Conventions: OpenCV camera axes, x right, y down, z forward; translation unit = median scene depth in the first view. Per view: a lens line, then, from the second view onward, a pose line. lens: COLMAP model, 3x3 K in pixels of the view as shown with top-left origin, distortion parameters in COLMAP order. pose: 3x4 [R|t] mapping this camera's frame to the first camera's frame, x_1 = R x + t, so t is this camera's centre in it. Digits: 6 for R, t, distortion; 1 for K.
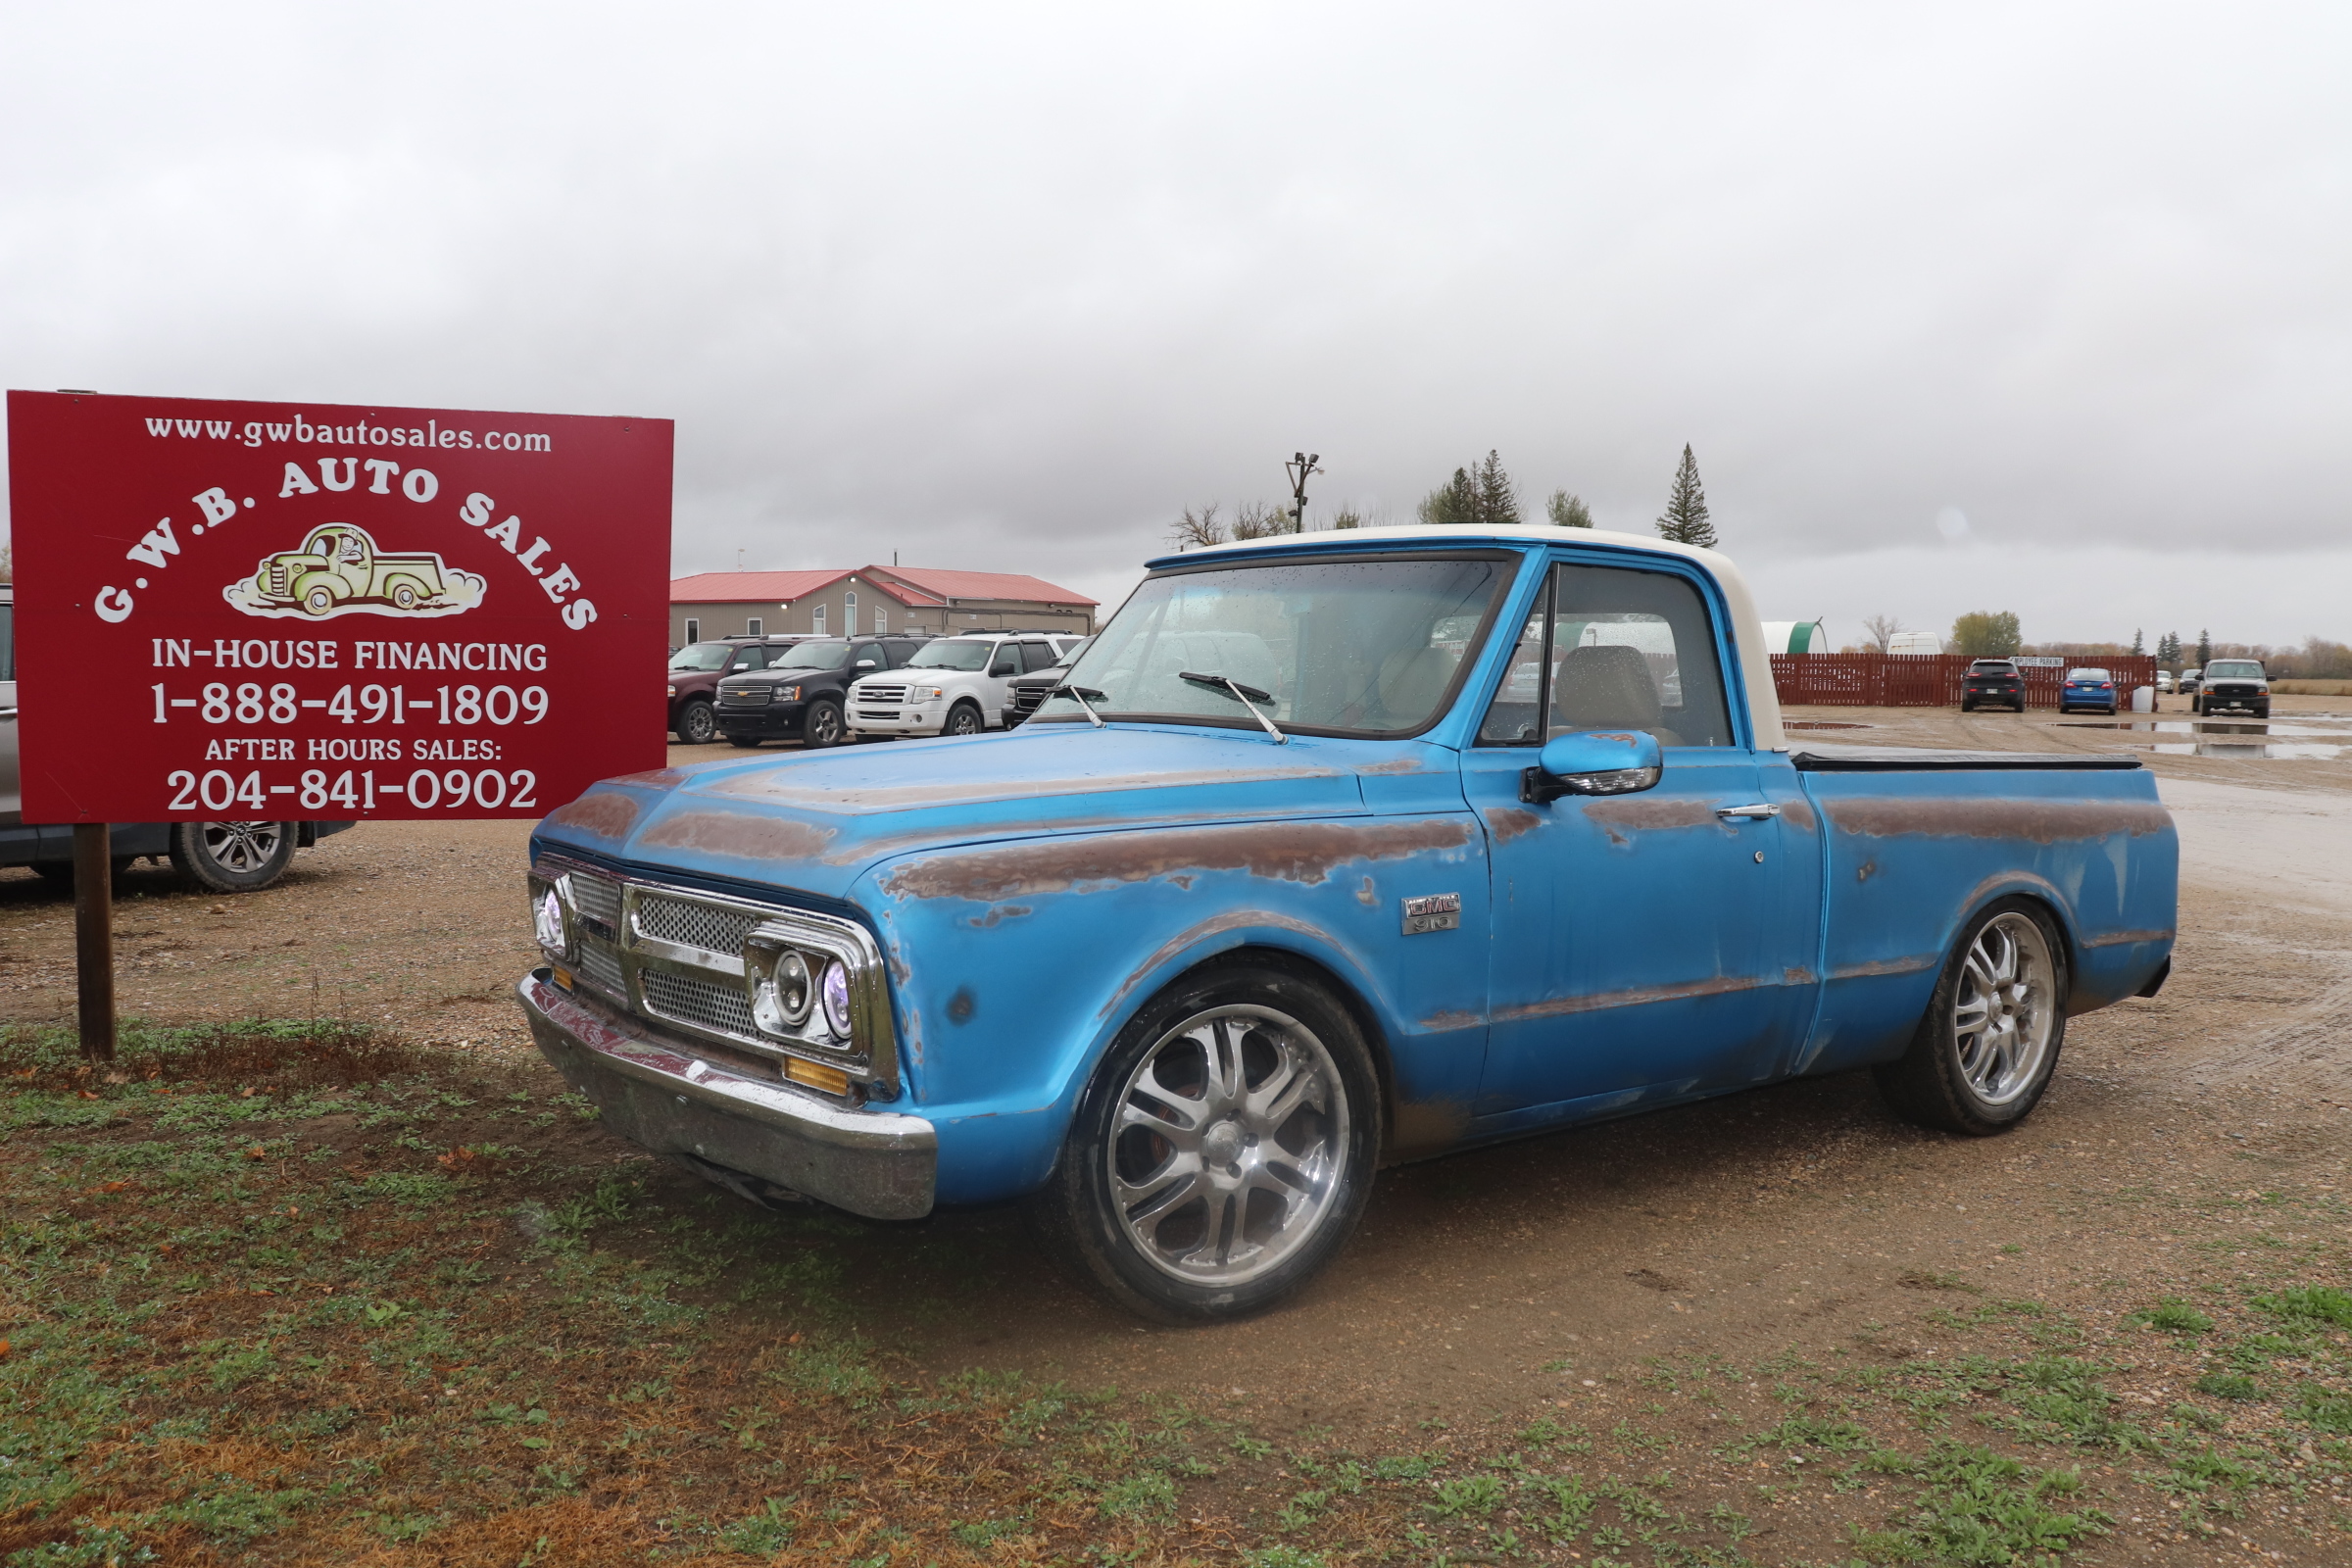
lens RADIAL K [[1959.8, 0, 1183.8], [0, 1959.8, 791.3], [0, 0, 1]] dist [-0.171827, 0.154836]
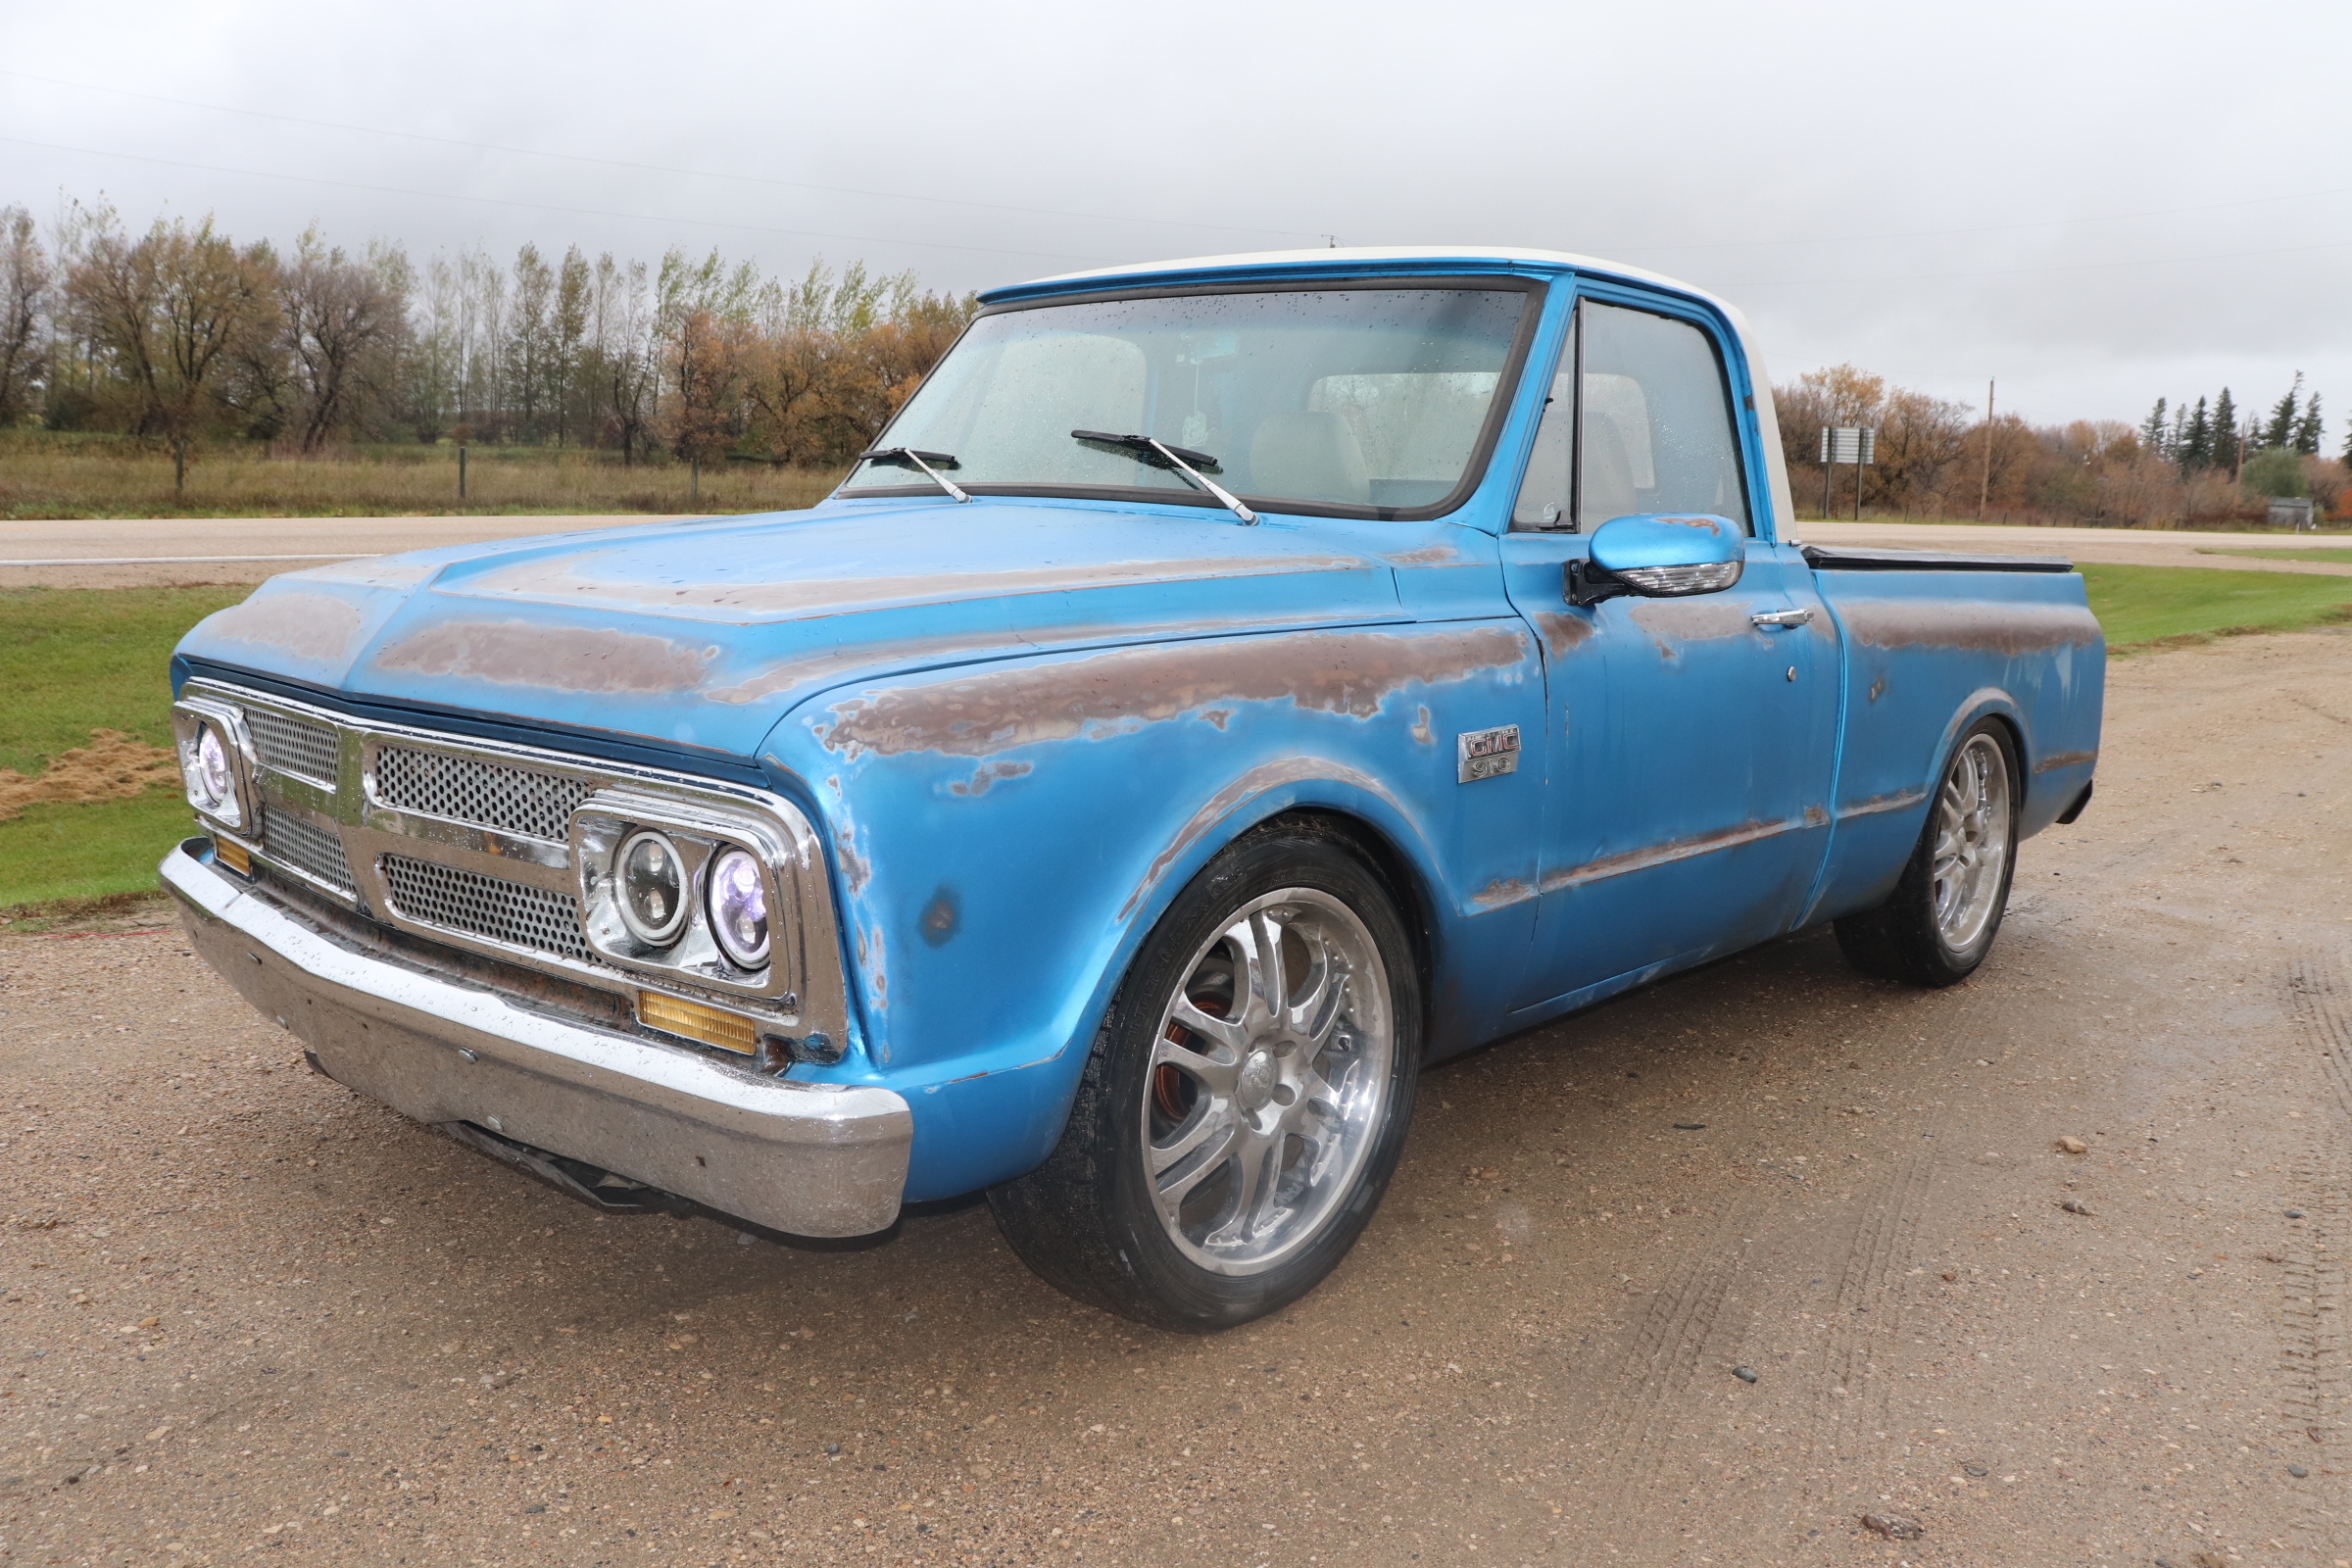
lens RADIAL K [[1959.8, 0, 1183.8], [0, 1959.8, 791.3], [0, 0, 1]] dist [-0.171827, 0.154836]
pose [[0.979027, -0.017447, 0.202981, -0.148841], [-0.003754, 0.994612, 0.103597, -0.000177], [-0.203694, -0.102186, 0.973687, 0.312016]]
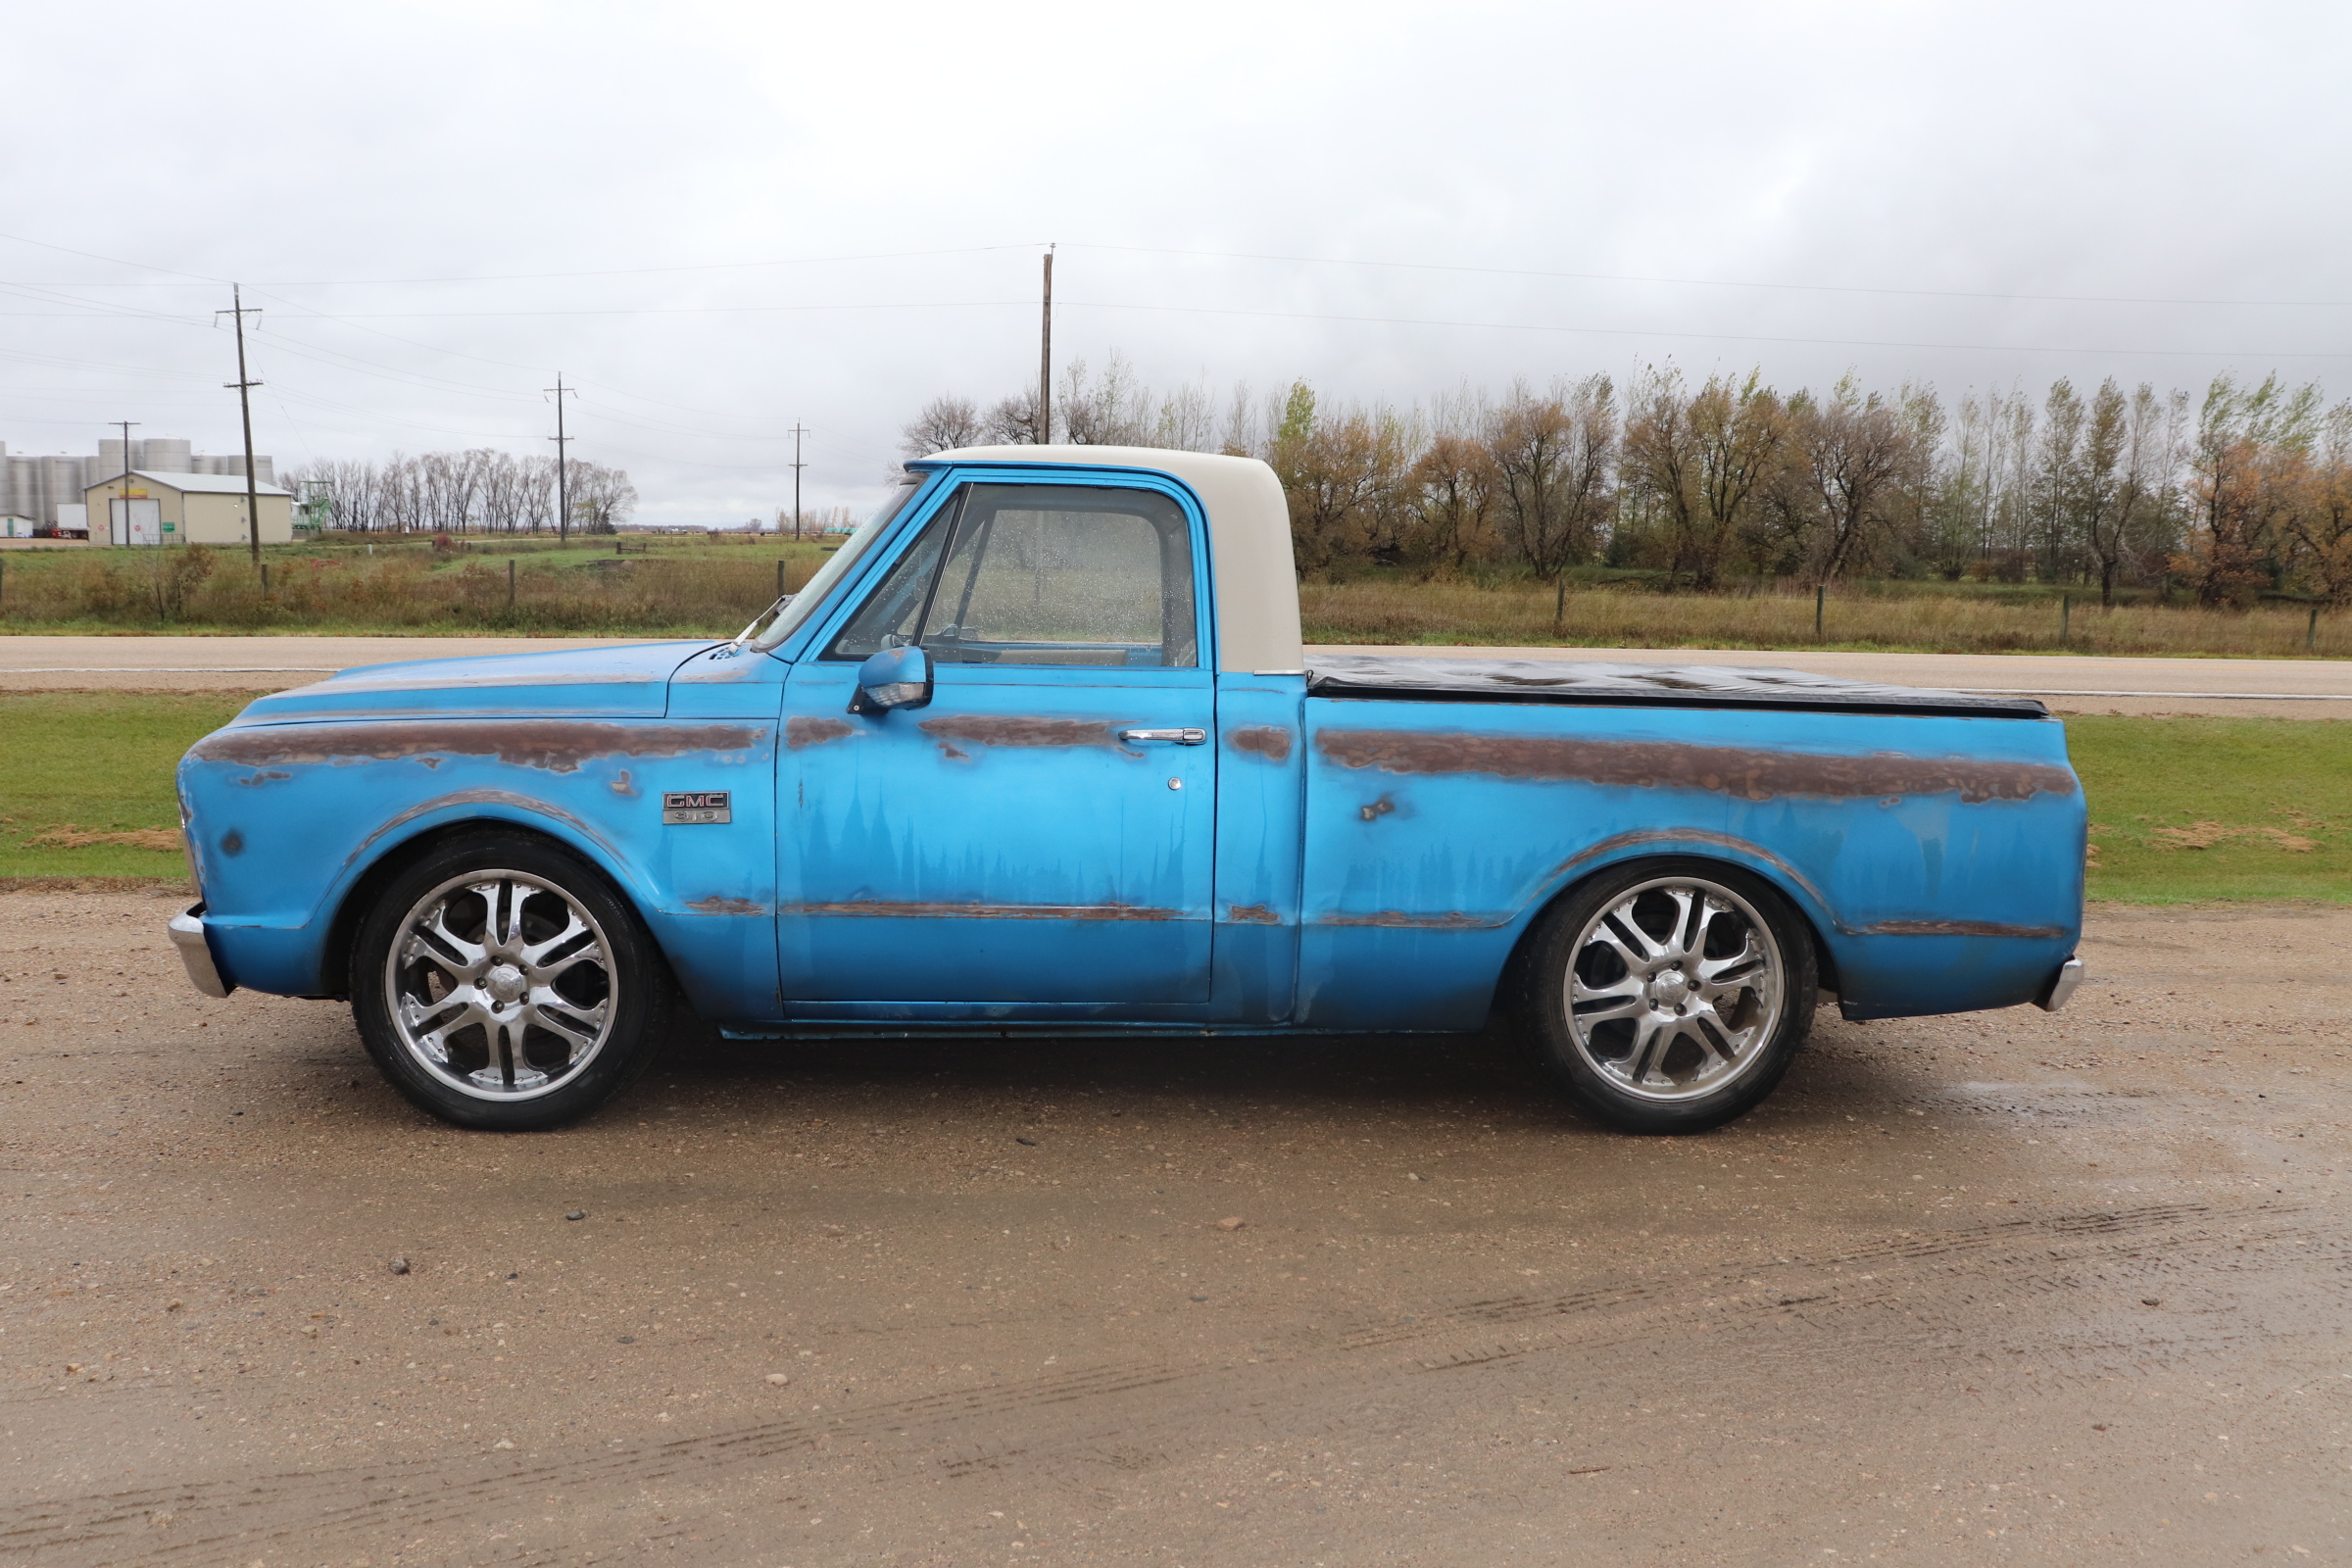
lens RADIAL K [[1959.8, 0, 1183.8], [0, 1959.8, 791.3], [0, 0, 1]] dist [-0.171827, 0.154836]
pose [[0.838795, 0.056979, -0.541458, 1.016331], [-0.035636, 0.998122, 0.049828, -0.012305], [0.543280, -0.022500, 0.839250, 0.237416]]
